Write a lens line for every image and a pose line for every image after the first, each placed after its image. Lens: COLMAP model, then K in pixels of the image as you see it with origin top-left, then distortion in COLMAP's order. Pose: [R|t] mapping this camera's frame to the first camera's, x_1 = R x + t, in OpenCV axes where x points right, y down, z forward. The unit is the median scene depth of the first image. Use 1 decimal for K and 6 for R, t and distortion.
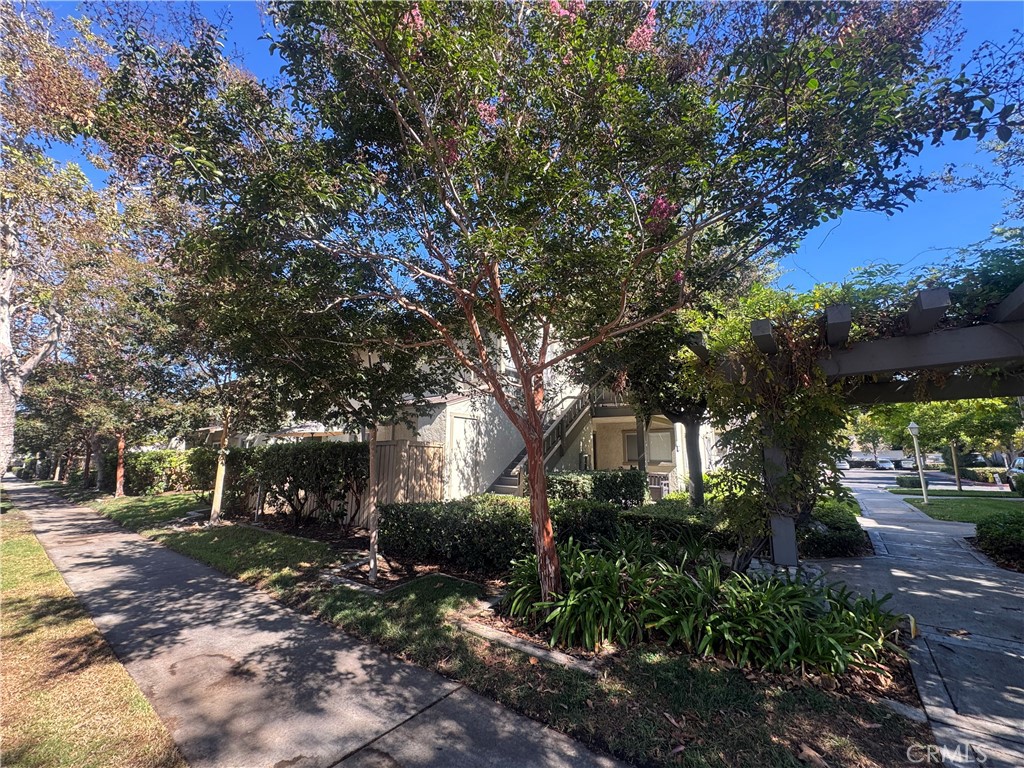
lens RADIAL K [[405.0, 0, 511.6], [0, 405.0, 382.7], [0, 0, 1]] dist [0.000570, -0.000030]
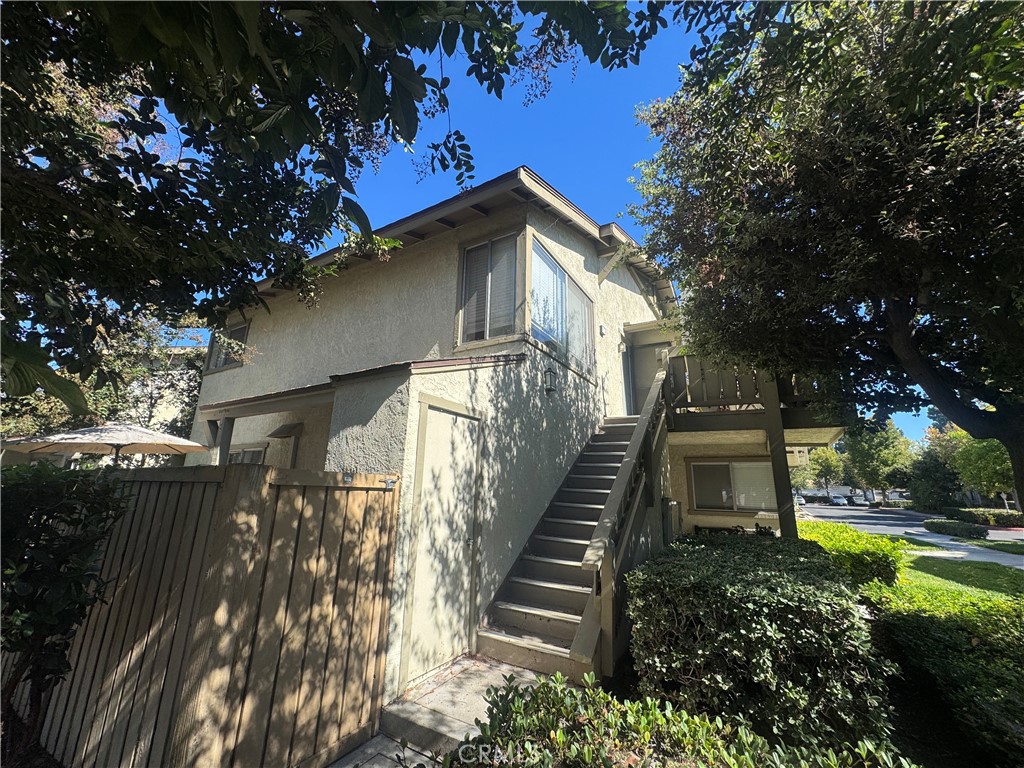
lens RADIAL K [[405.0, 0, 512.0], [0, 405.0, 383.7], [0, 0, 1]] dist [0.000570, -0.000030]
pose [[0.991478, 0.047262, 0.121401, -0.110420], [-0.039443, 0.997038, -0.066023, 0.083476], [-0.124161, 0.060672, 0.990405, 0.606034]]
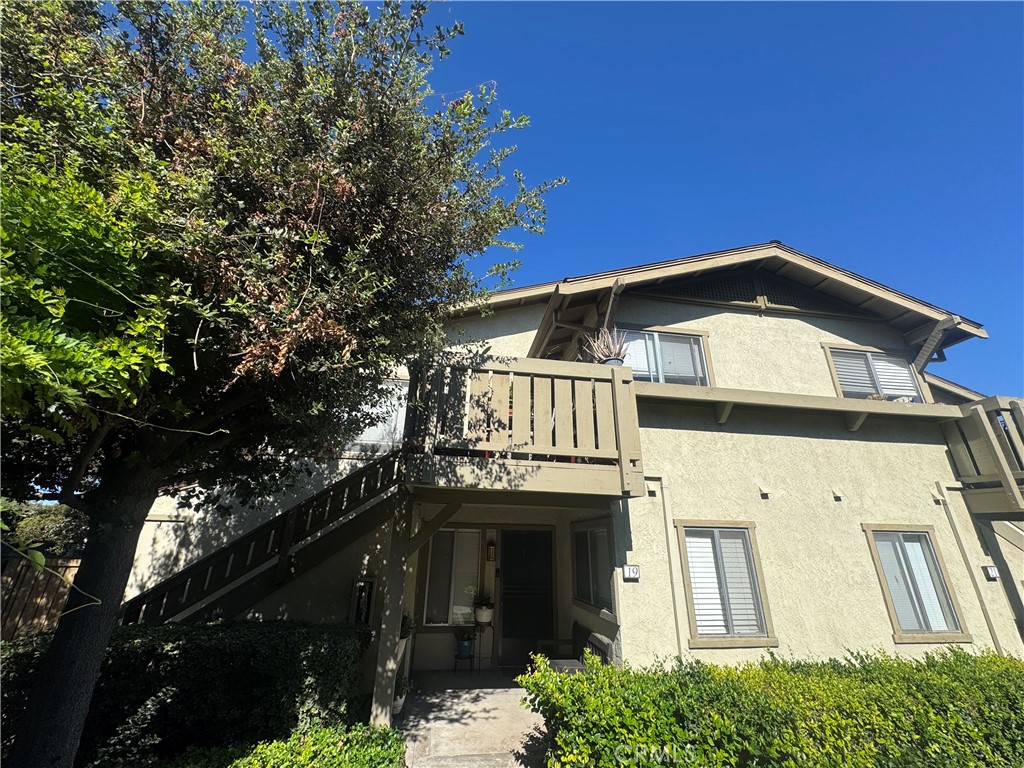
lens RADIAL K [[405.0, 0, 510.7], [0, 405.0, 380.3], [0, 0, 1]] dist [0.000570, -0.000030]
pose [[0.743588, -0.234296, -0.626244, 0.843472], [0.110165, 0.966727, -0.230873, 0.082274], [0.659500, 0.102685, 0.744658, 0.870423]]
